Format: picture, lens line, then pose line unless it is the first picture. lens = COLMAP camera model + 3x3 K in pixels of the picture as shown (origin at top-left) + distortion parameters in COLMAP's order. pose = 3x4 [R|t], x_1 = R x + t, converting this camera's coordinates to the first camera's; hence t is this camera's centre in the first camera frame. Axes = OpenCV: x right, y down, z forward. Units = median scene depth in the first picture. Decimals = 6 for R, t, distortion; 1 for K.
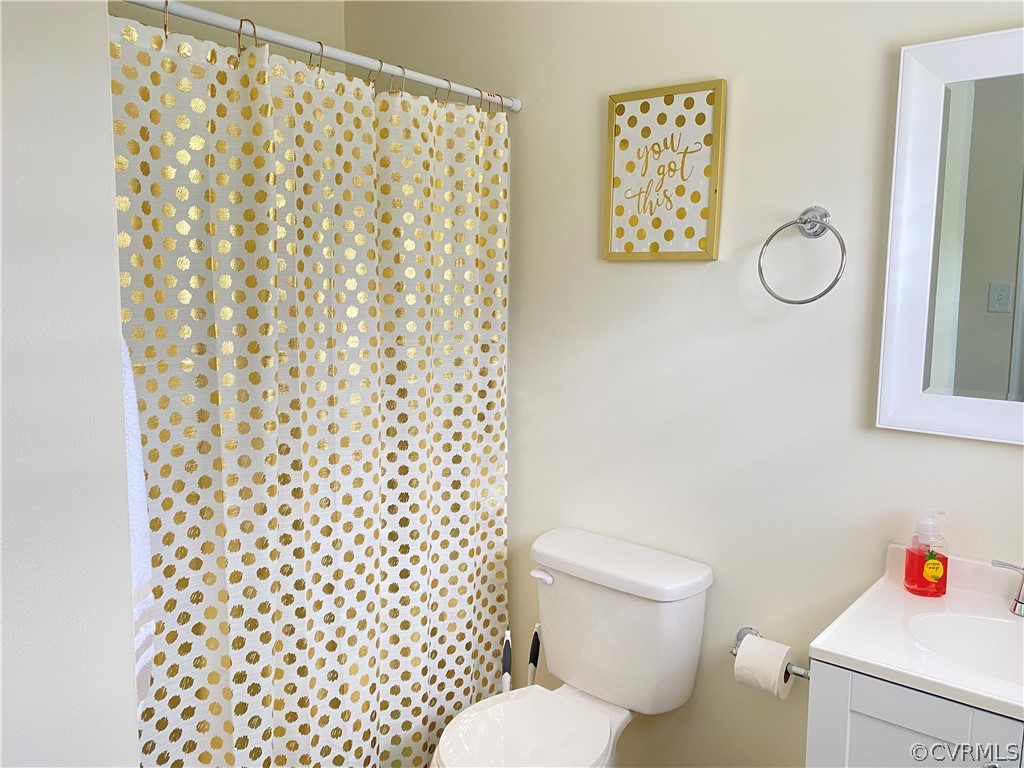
lens RADIAL K [[790.0, 0, 512.1], [0, 790.0, 380.5], [0, 0, 1]] dist [0.035478, -0.050583]
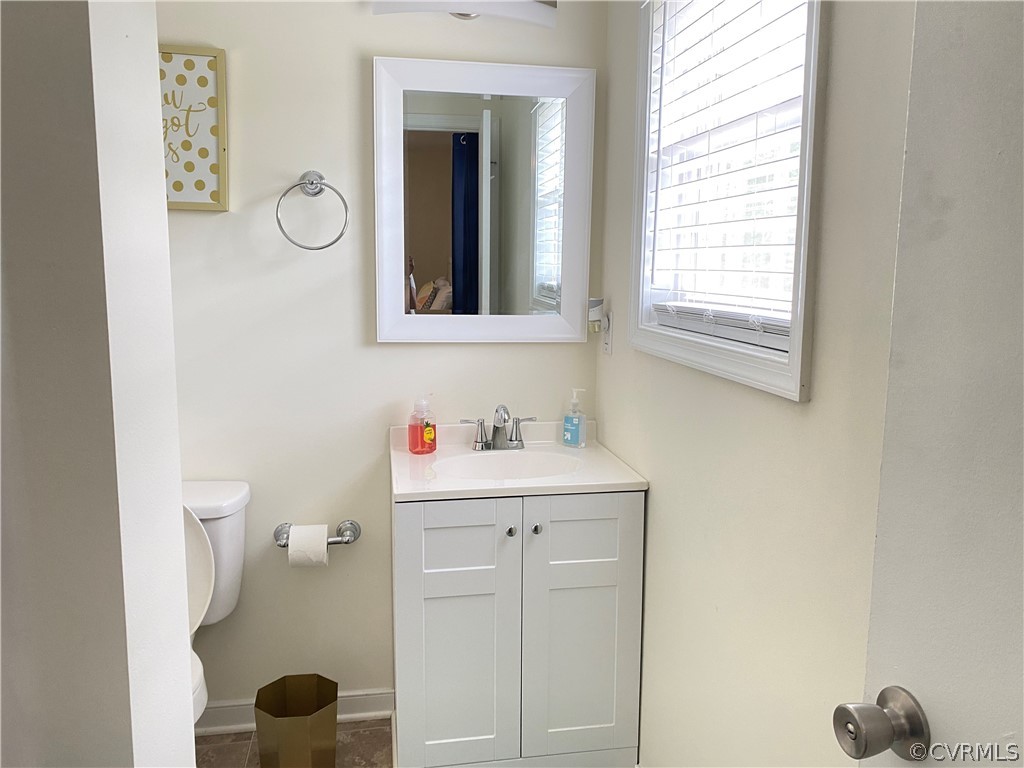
lens RADIAL K [[790.0, 0, 514.1], [0, 790.0, 386.7], [0, 0, 1]] dist [0.035478, -0.050583]
pose [[0.669524, -0.134171, 0.730572, -0.336660], [0.080439, 0.990863, 0.108256, 0.006503], [-0.738422, -0.013714, 0.674200, -0.072145]]
